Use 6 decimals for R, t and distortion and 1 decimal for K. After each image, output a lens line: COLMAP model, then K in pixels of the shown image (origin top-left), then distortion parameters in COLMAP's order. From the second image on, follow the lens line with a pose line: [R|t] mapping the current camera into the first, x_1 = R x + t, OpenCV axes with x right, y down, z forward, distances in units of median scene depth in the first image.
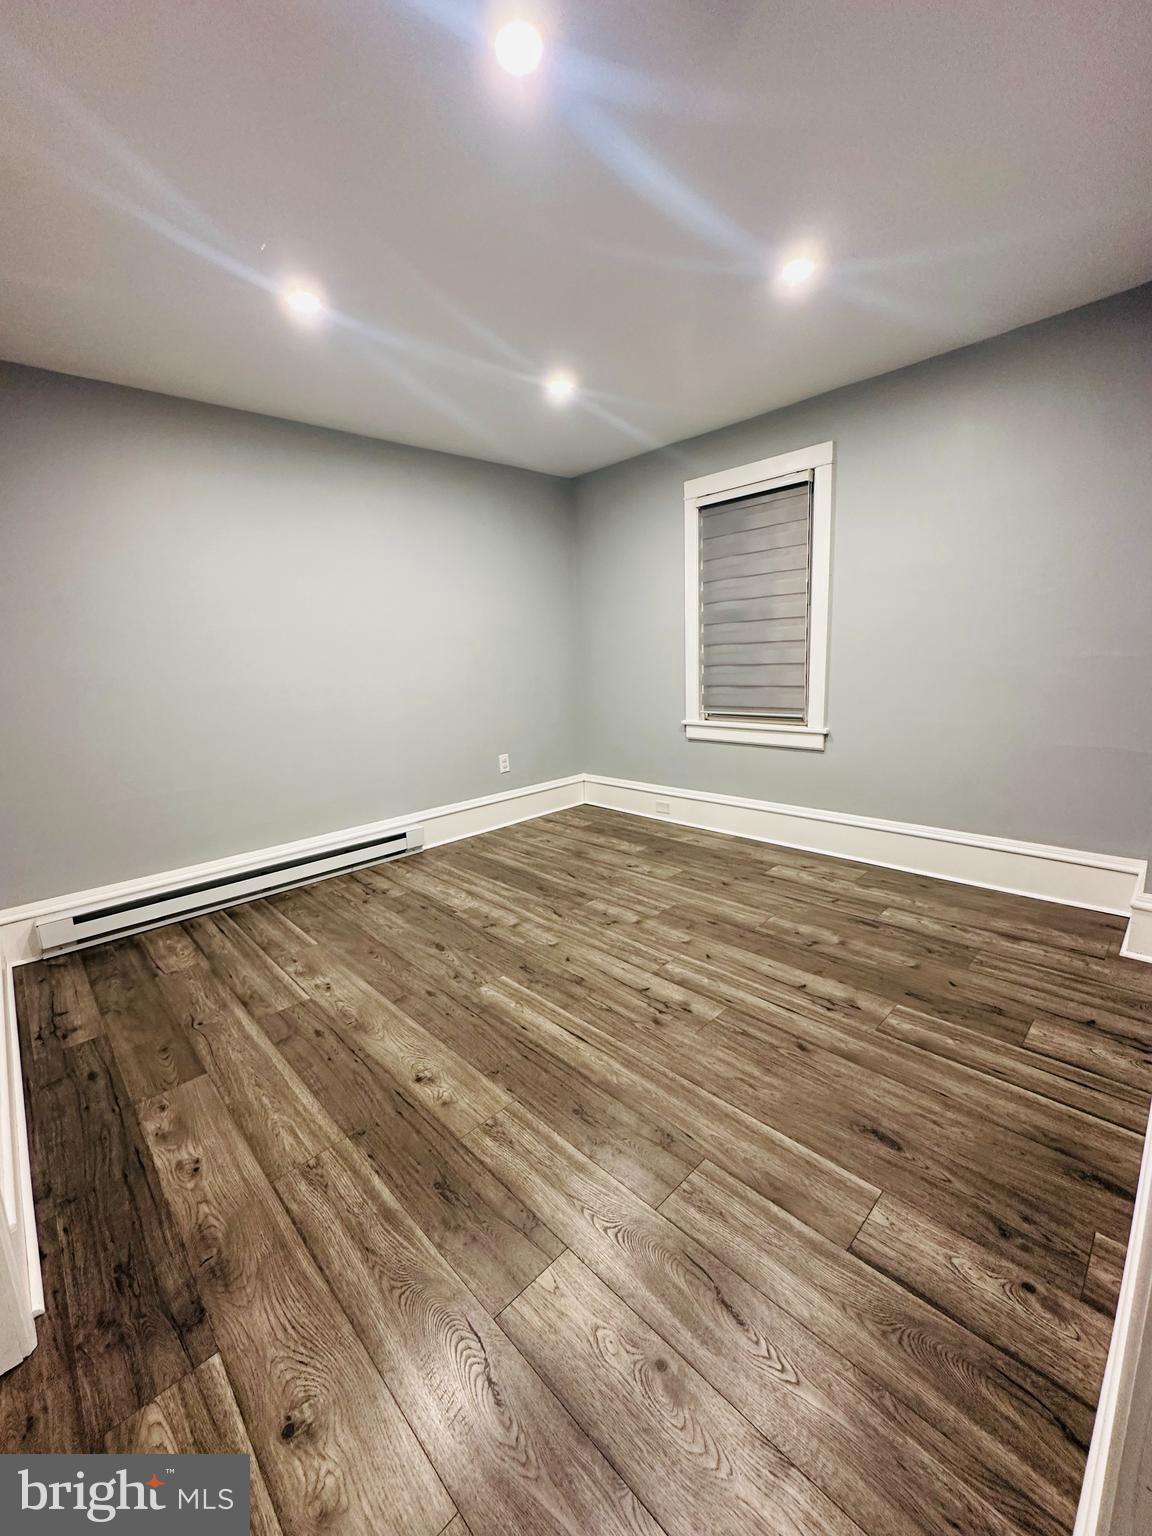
lens RADIAL K [[608.9, 0, 573.6], [0, 608.9, 766.6], [0, 0, 1]] dist [-0.003654, 0.000476]
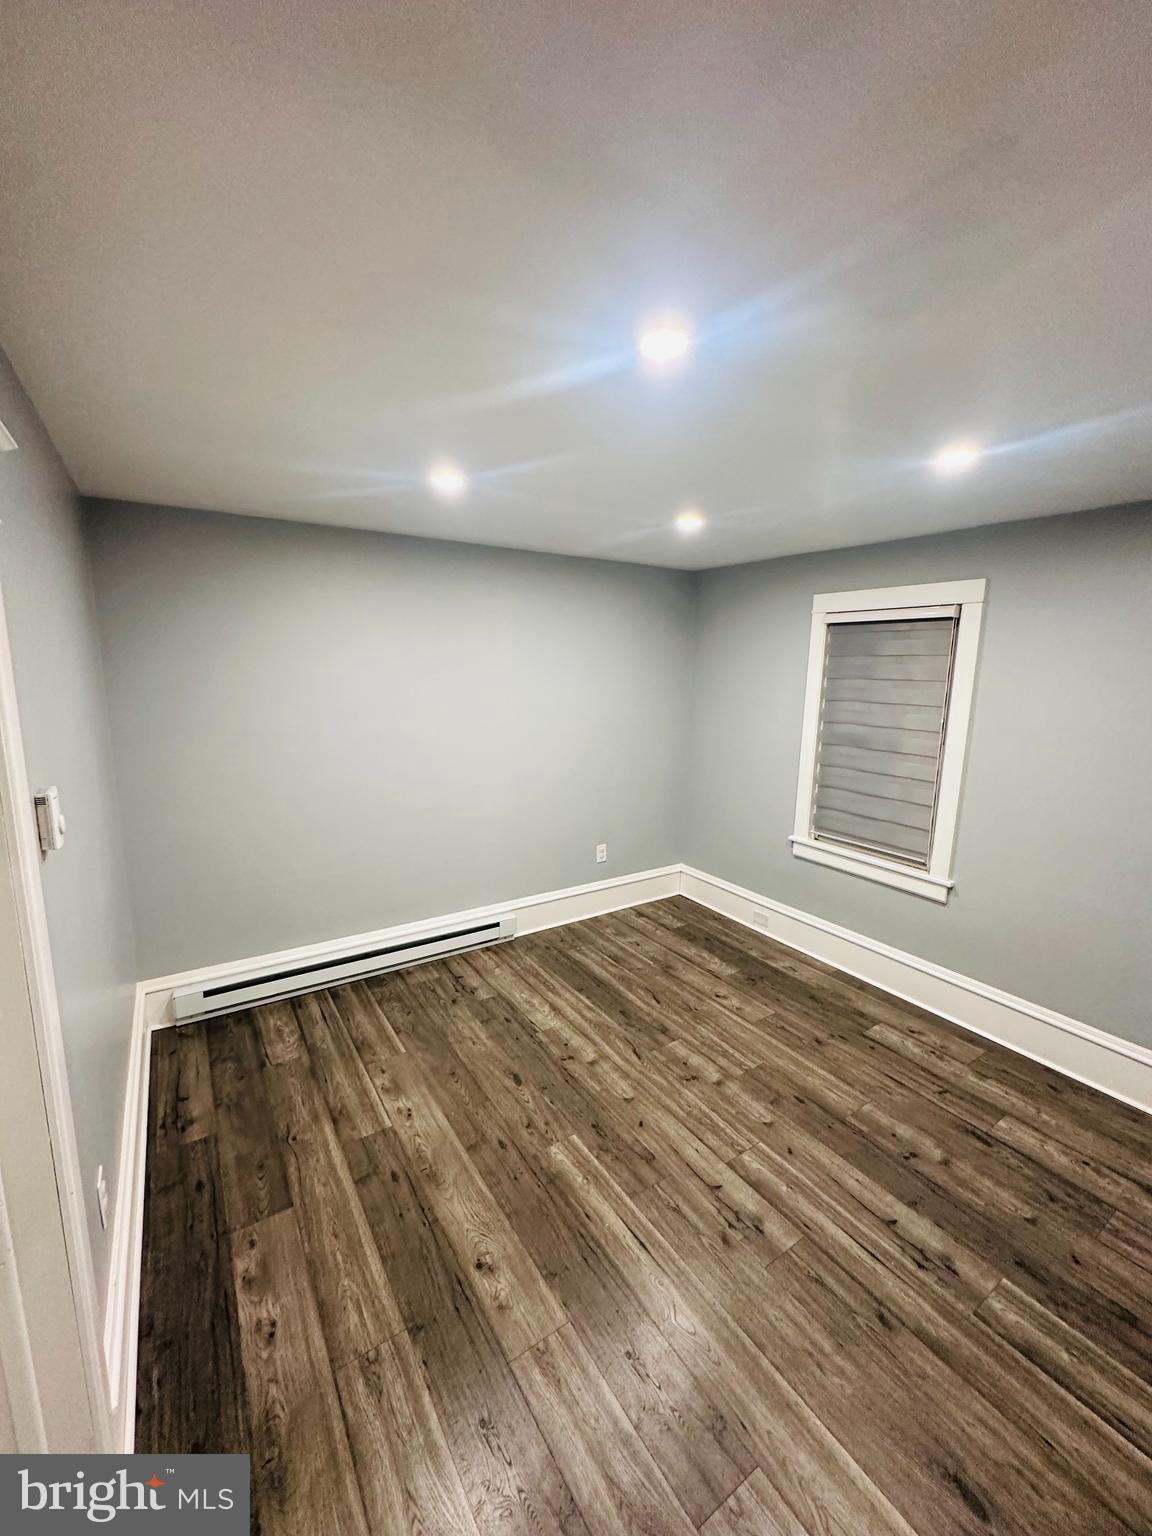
lens RADIAL K [[608.9, 0, 574.5], [0, 608.9, 768.0], [0, 0, 1]] dist [-0.003654, 0.000476]
pose [[0.981338, 0.091209, -0.169282, -0.001386], [-0.093861, 0.995555, -0.007709, -0.277275], [0.167827, 0.023454, 0.985537, 0.001859]]
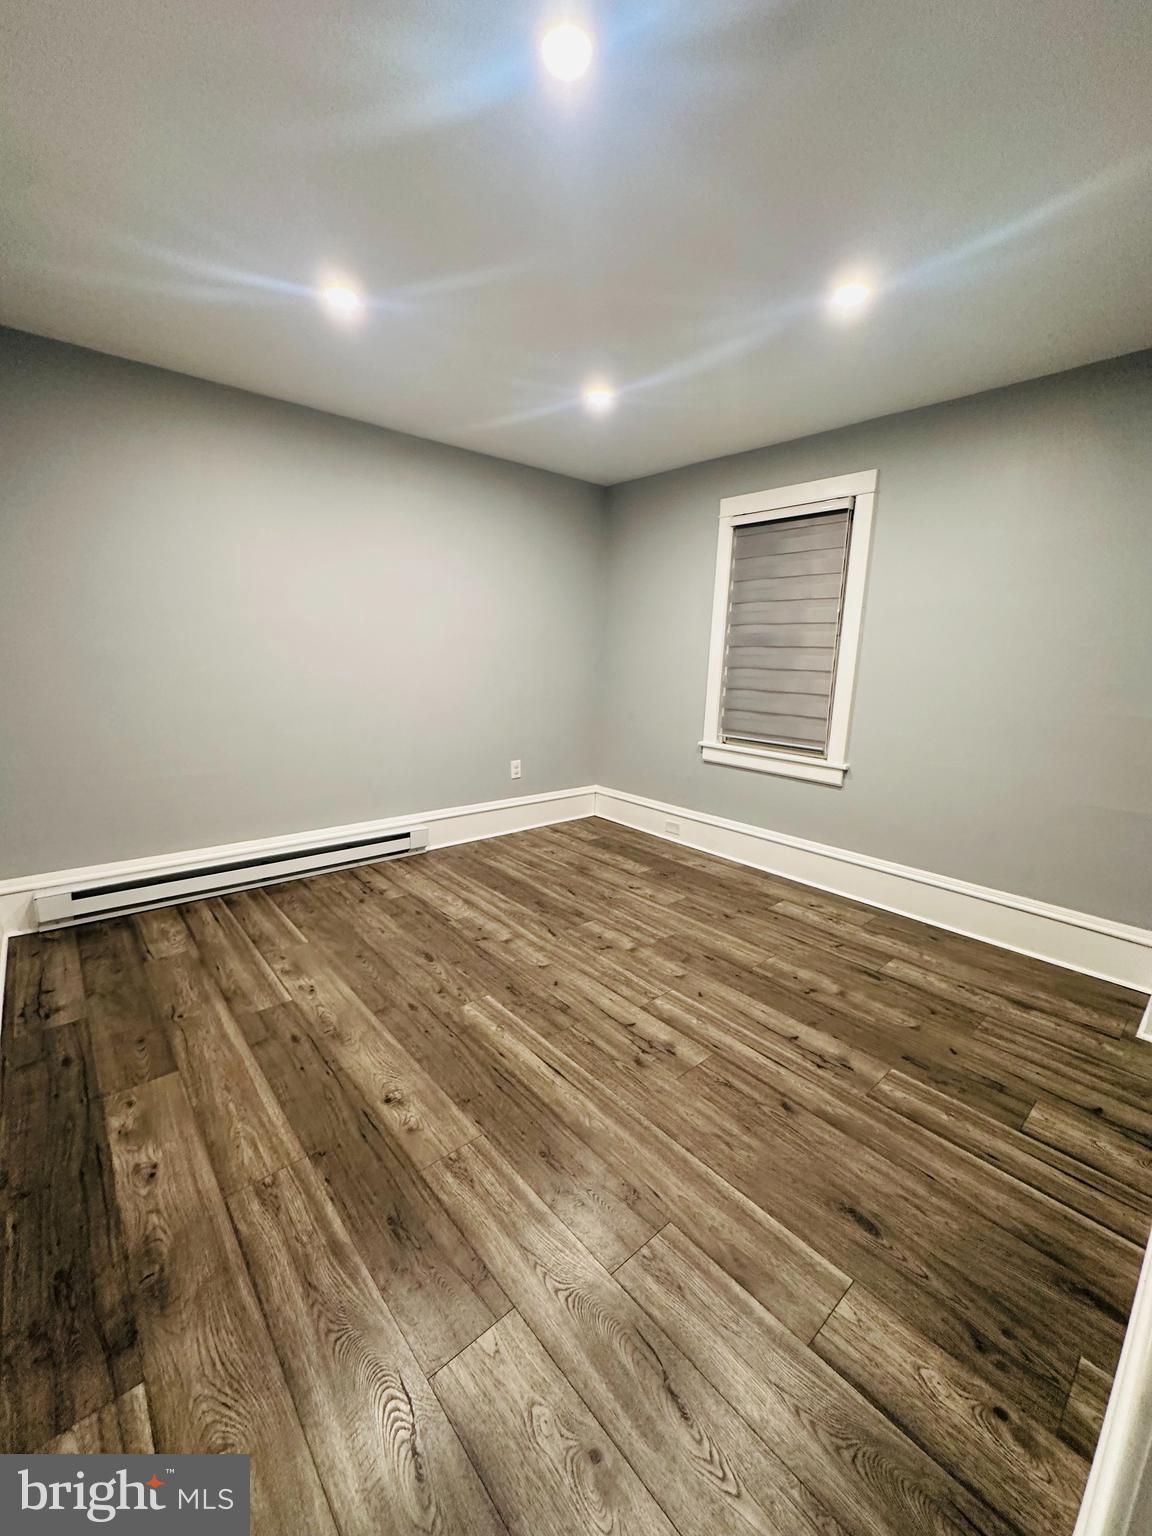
lens RADIAL K [[608.9, 0, 573.7], [0, 608.9, 767.9], [0, 0, 1]] dist [-0.003654, 0.000476]
pose [[0.995951, 0.083282, -0.033845, 0.026965], [-0.083219, 0.996526, 0.003290, -0.039372], [0.034001, -0.000460, 0.999422, 0.028795]]
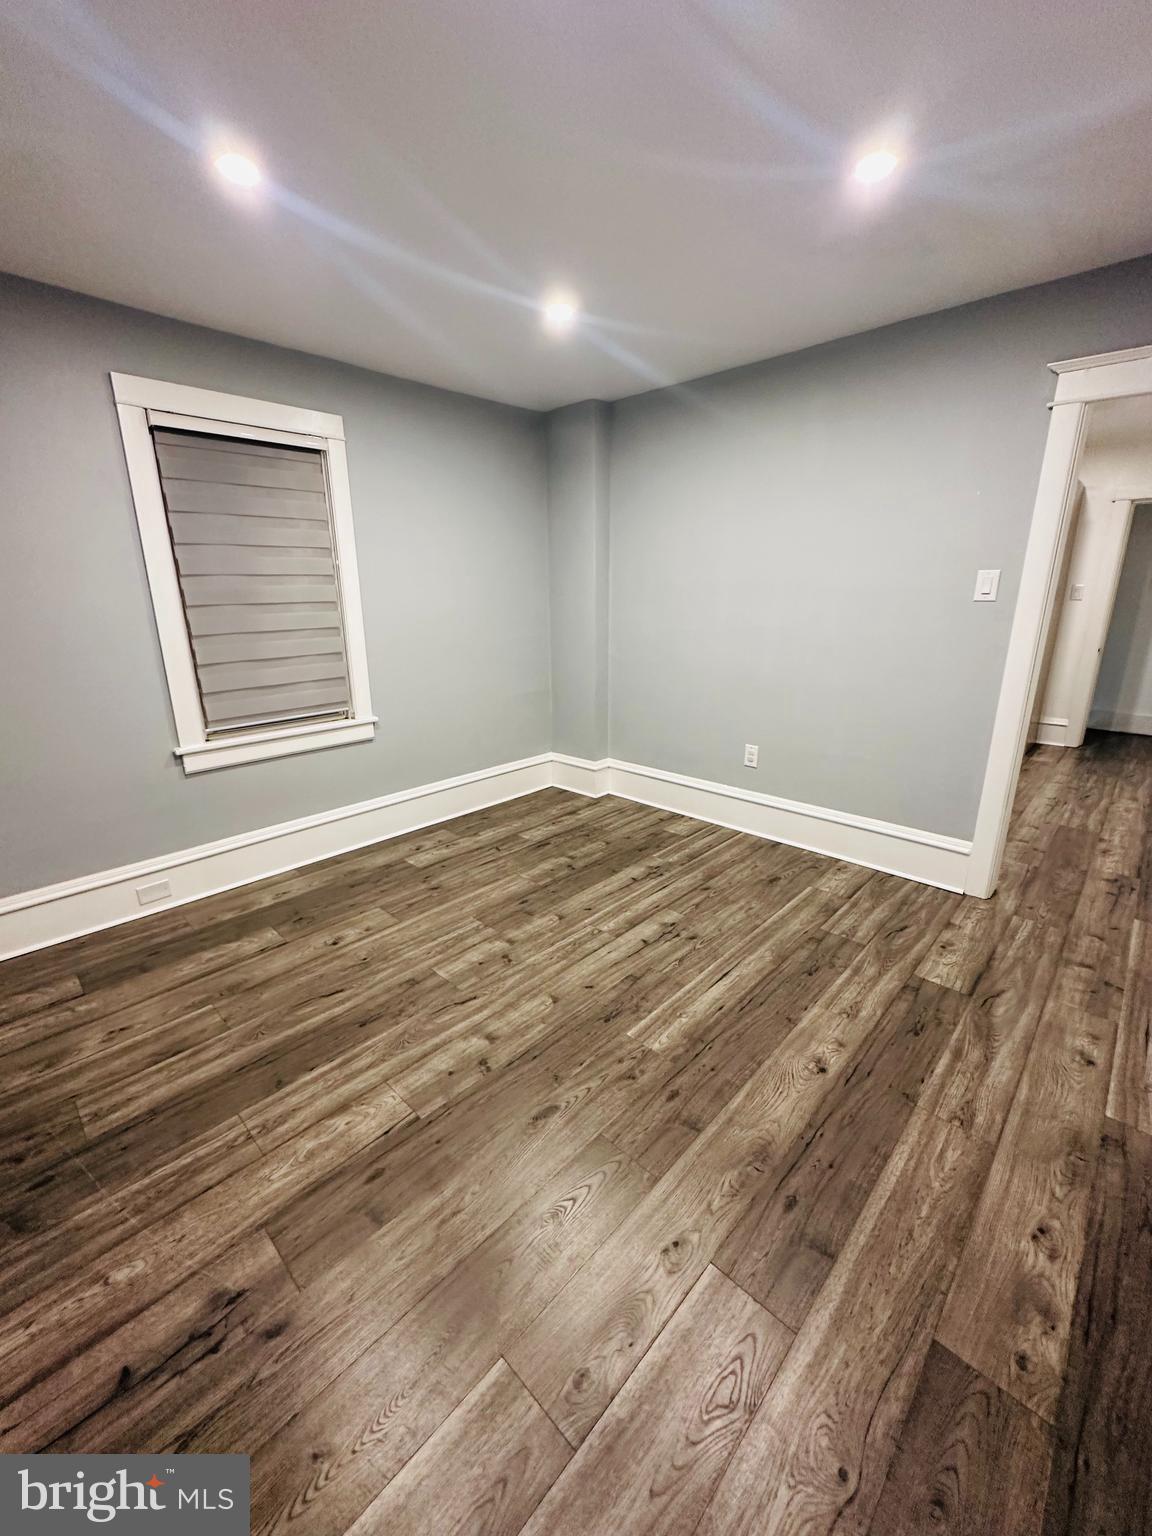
lens RADIAL K [[608.9, 0, 572.8], [0, 608.9, 770.3], [0, 0, 1]] dist [-0.003654, 0.000476]
pose [[-0.035920, -0.236647, 0.970932, -0.945180], [0.202299, 0.949722, 0.238962, -0.244556], [-0.978665, 0.205002, 0.013760, 1.104134]]
